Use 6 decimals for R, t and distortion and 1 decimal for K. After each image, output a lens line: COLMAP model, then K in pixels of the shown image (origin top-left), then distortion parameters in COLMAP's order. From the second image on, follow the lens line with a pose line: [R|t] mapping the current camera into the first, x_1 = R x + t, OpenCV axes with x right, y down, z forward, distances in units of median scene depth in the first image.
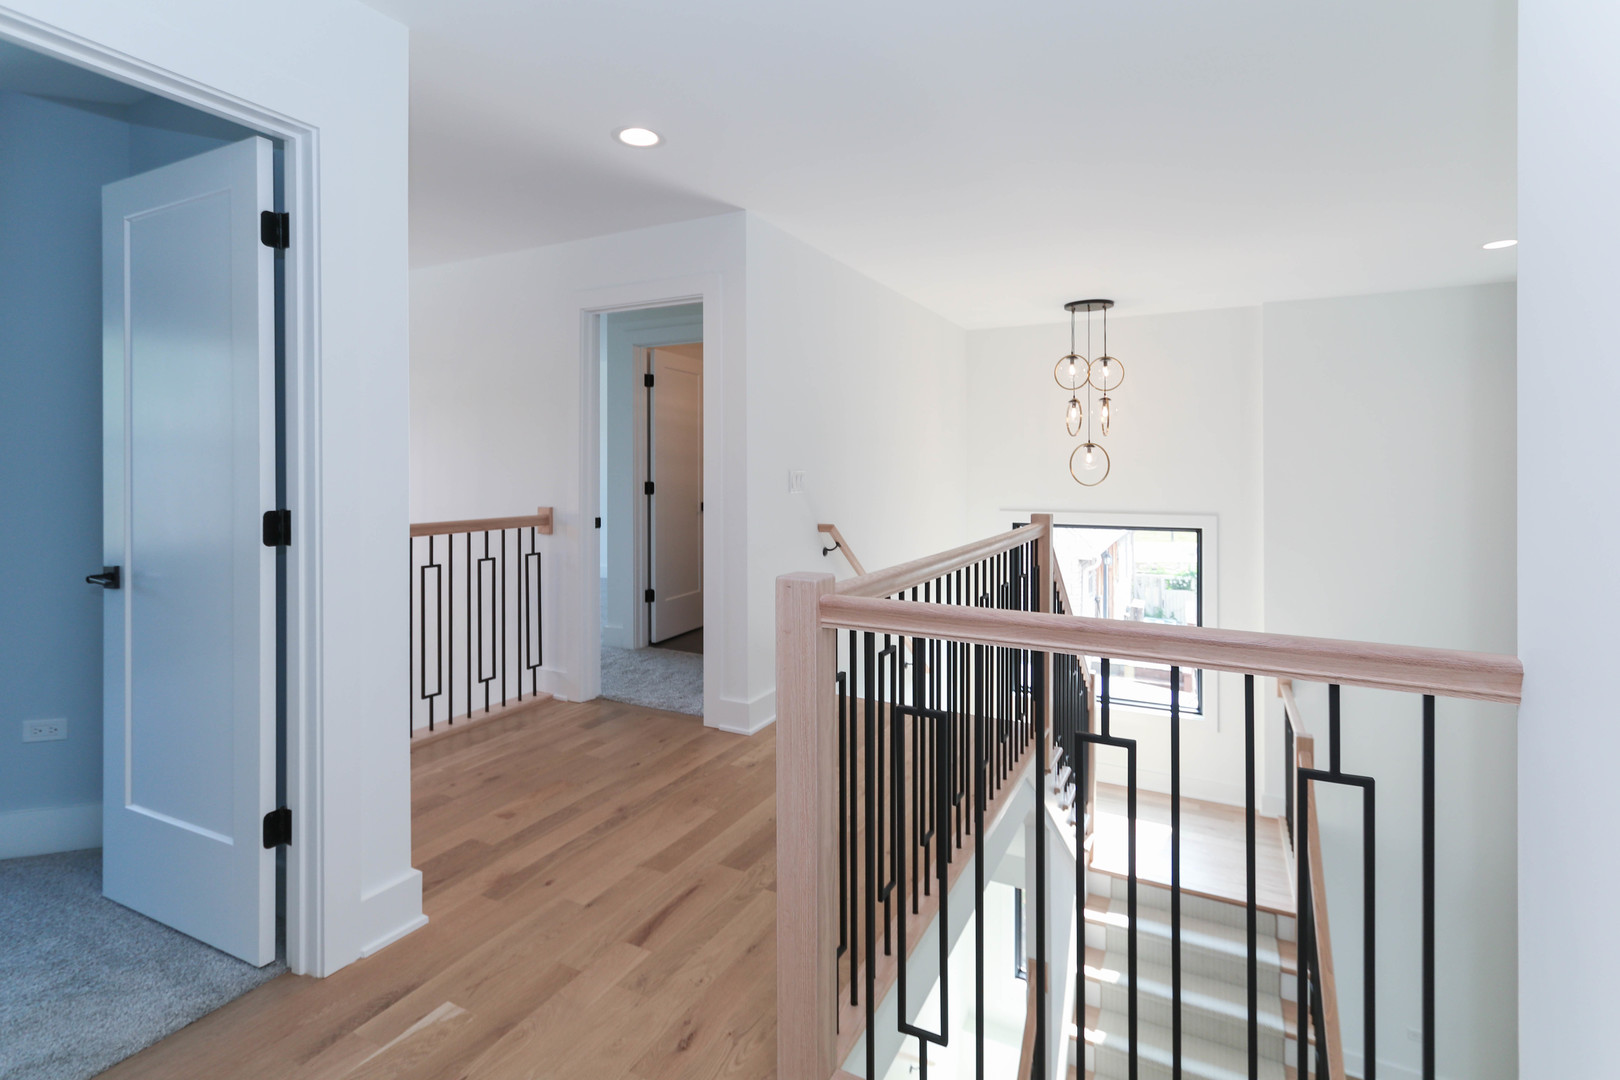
lens RADIAL K [[772.4, 0, 810.7], [0, 772.4, 460.1], [0, 0, 1]] dist [-0.000250, -0.000091]
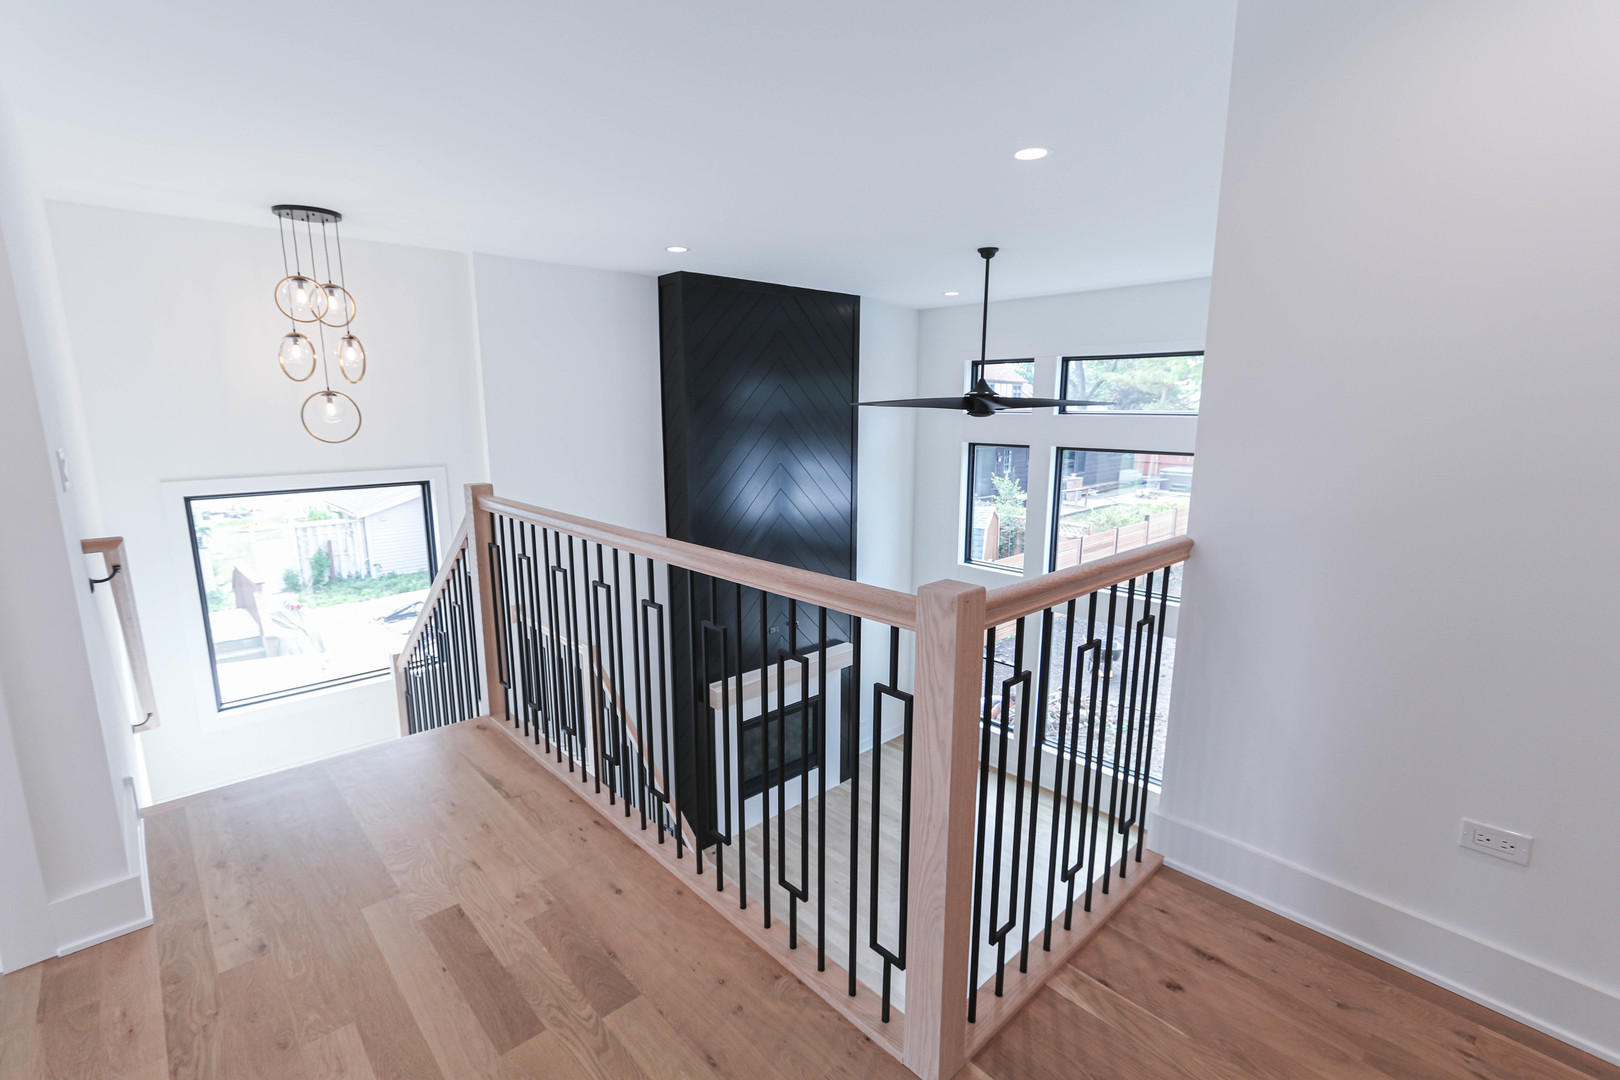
lens RADIAL K [[755.3, 0, 810.0], [0, 755.3, 540.0], [0, 0, 1]] dist [-0.001130, 0.000025]
pose [[0.347020, -0.173431, 0.921683, -0.235038], [0.003346, 0.982976, 0.183705, -0.012055], [-0.937852, -0.060665, 0.341693, 0.239911]]
